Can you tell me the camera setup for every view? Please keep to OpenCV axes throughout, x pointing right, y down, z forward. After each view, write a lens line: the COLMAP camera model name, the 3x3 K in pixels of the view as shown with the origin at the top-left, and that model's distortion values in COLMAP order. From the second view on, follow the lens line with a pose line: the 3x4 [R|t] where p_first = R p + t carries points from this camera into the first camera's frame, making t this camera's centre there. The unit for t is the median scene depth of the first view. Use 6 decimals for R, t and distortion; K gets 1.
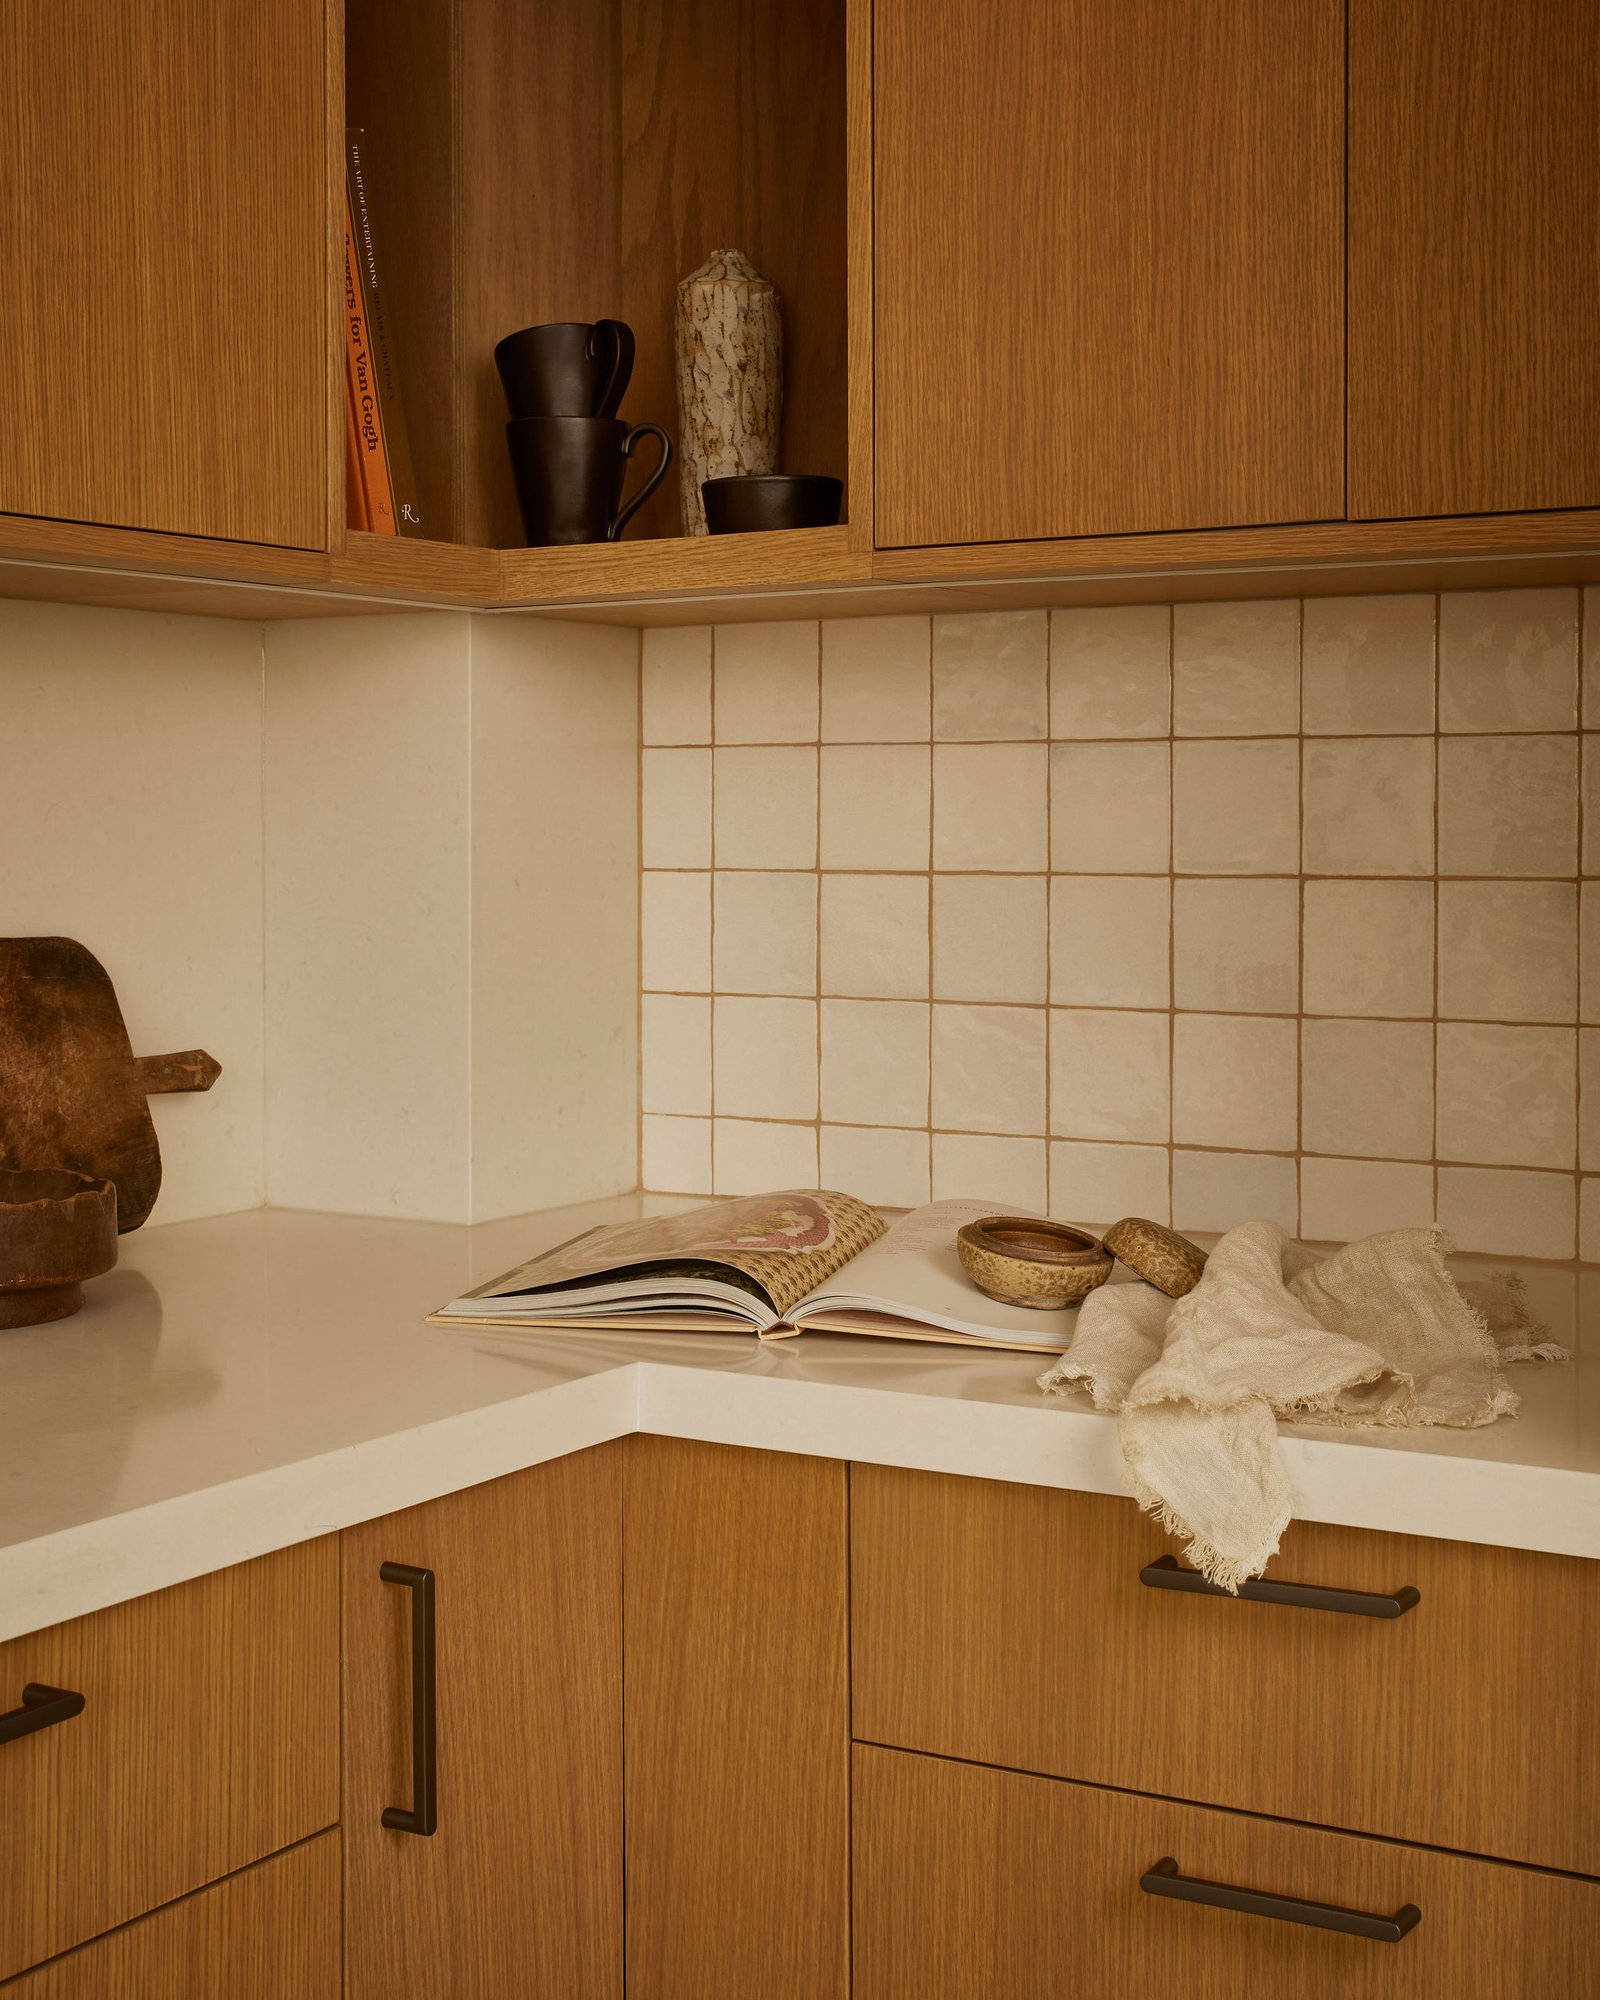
lens RADIAL K [[2832.9, 0, 803.9], [0, 2832.9, 852.5], [0, 0, 1]] dist [-0.034603, 0.006986]
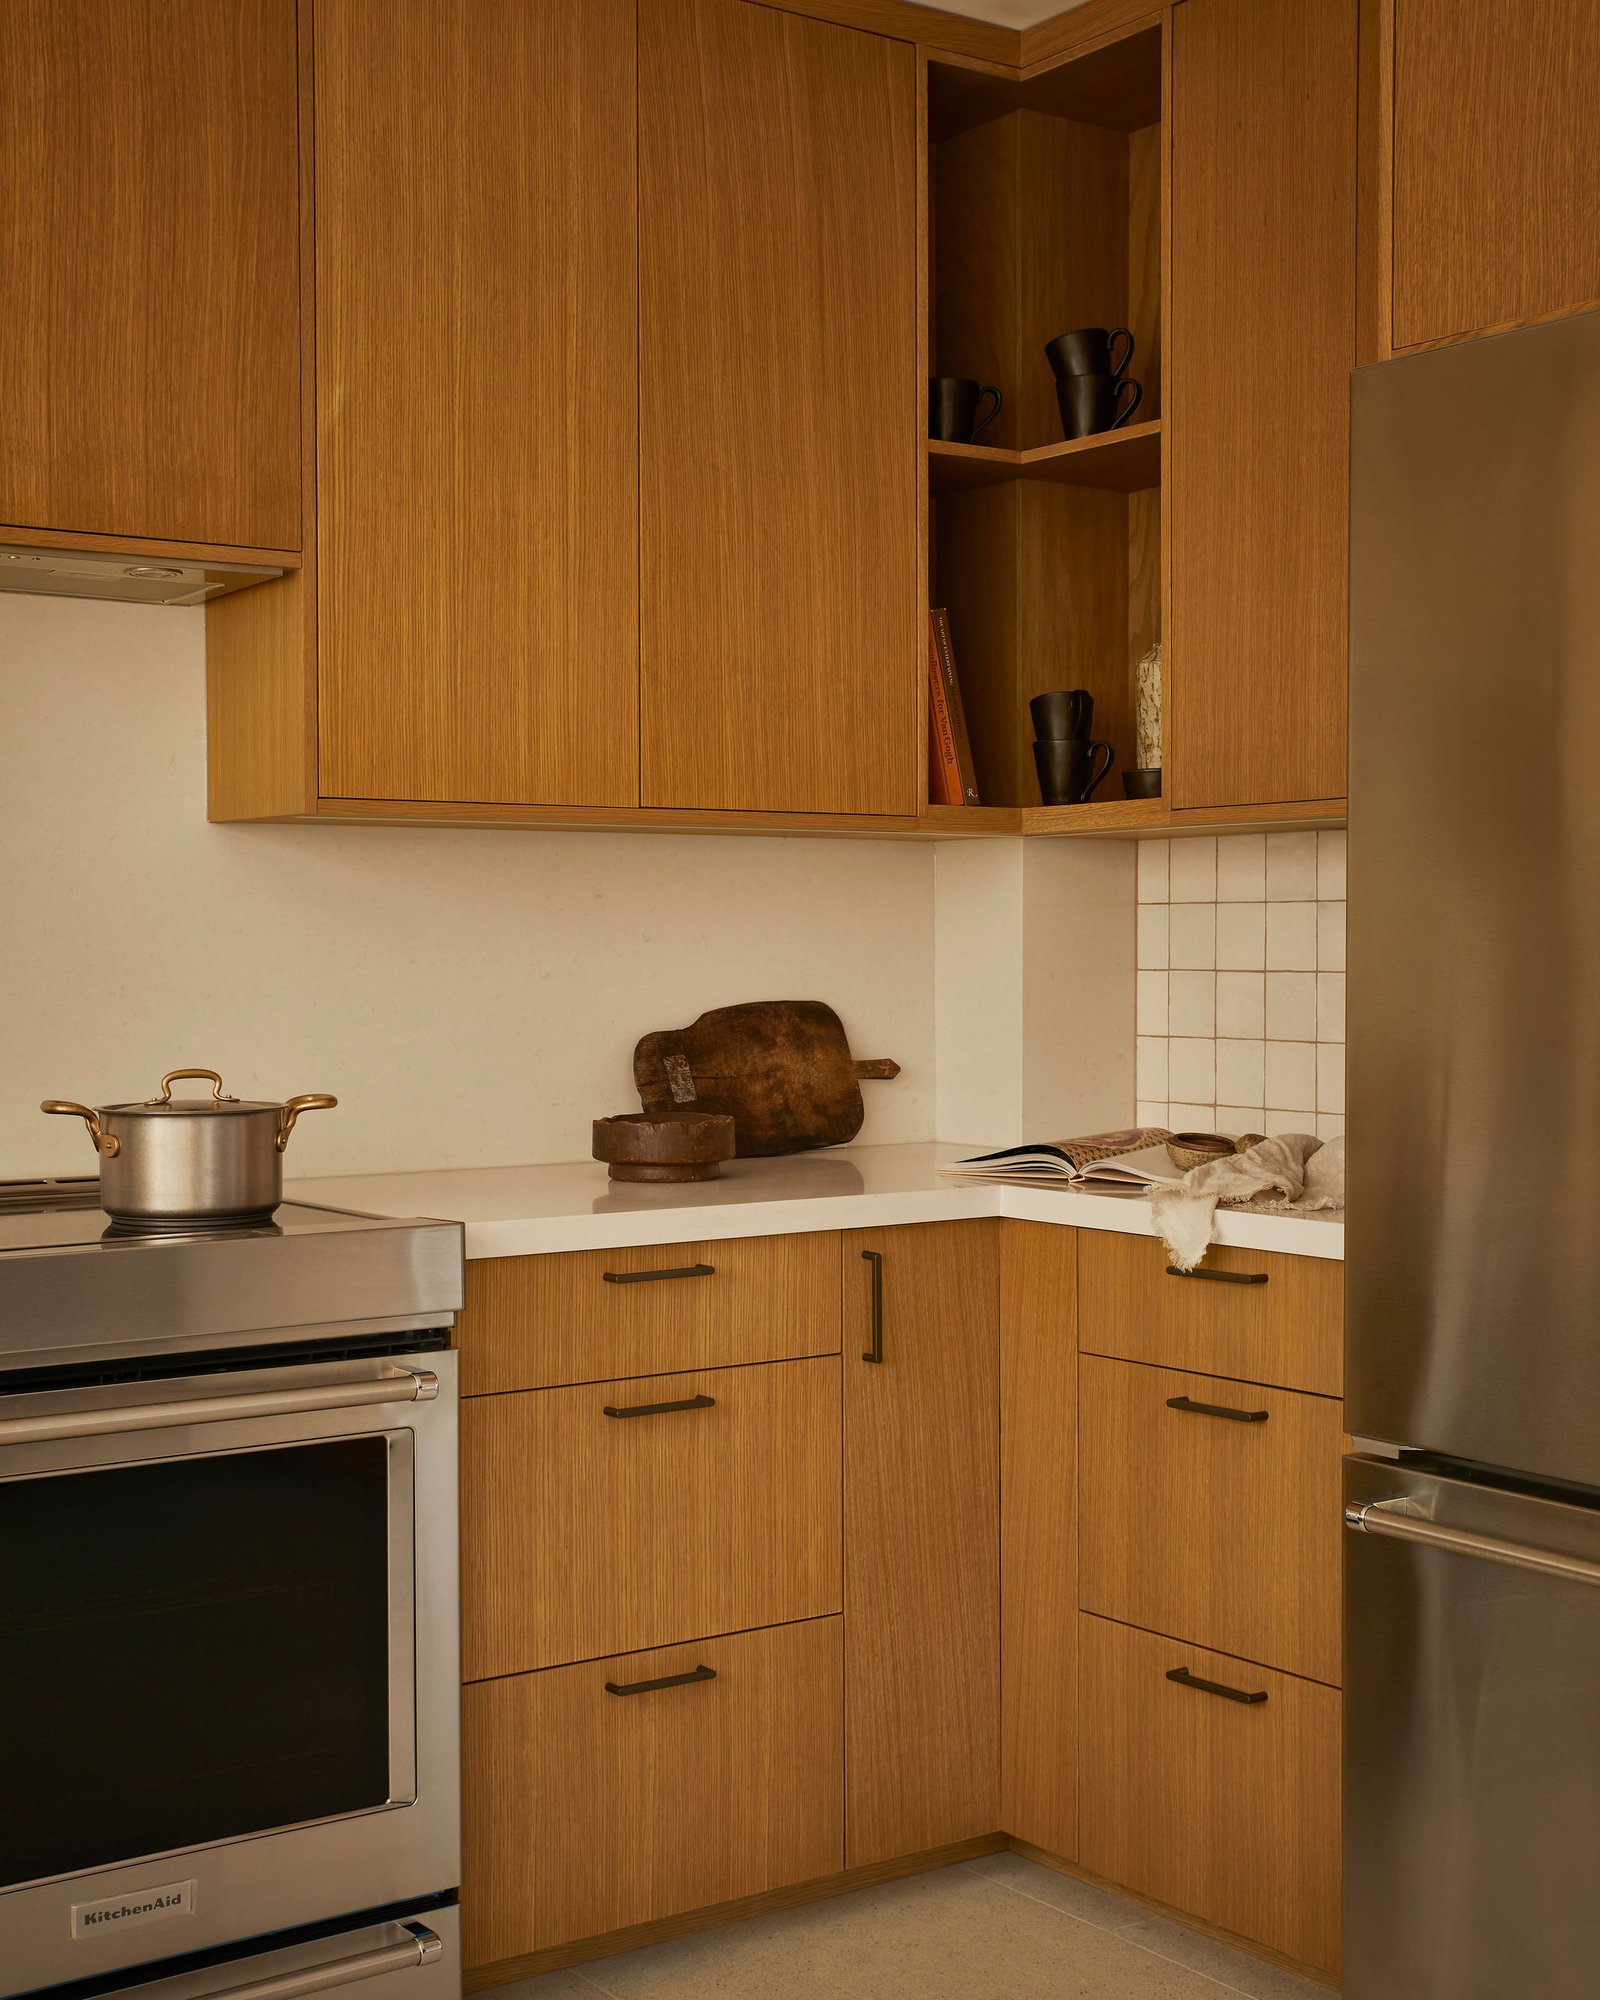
lens RADIAL K [[2543.1, 0, 800.0], [0, 2543.1, 1000.0], [0, 0, 1]] dist [-0.292805, -0.002782]
pose [[0.916533, 0.005925, -0.399915, 0.526182], [-0.001515, 0.999935, 0.011342, 0.009439], [0.399956, -0.009789, 0.916482, -0.794710]]
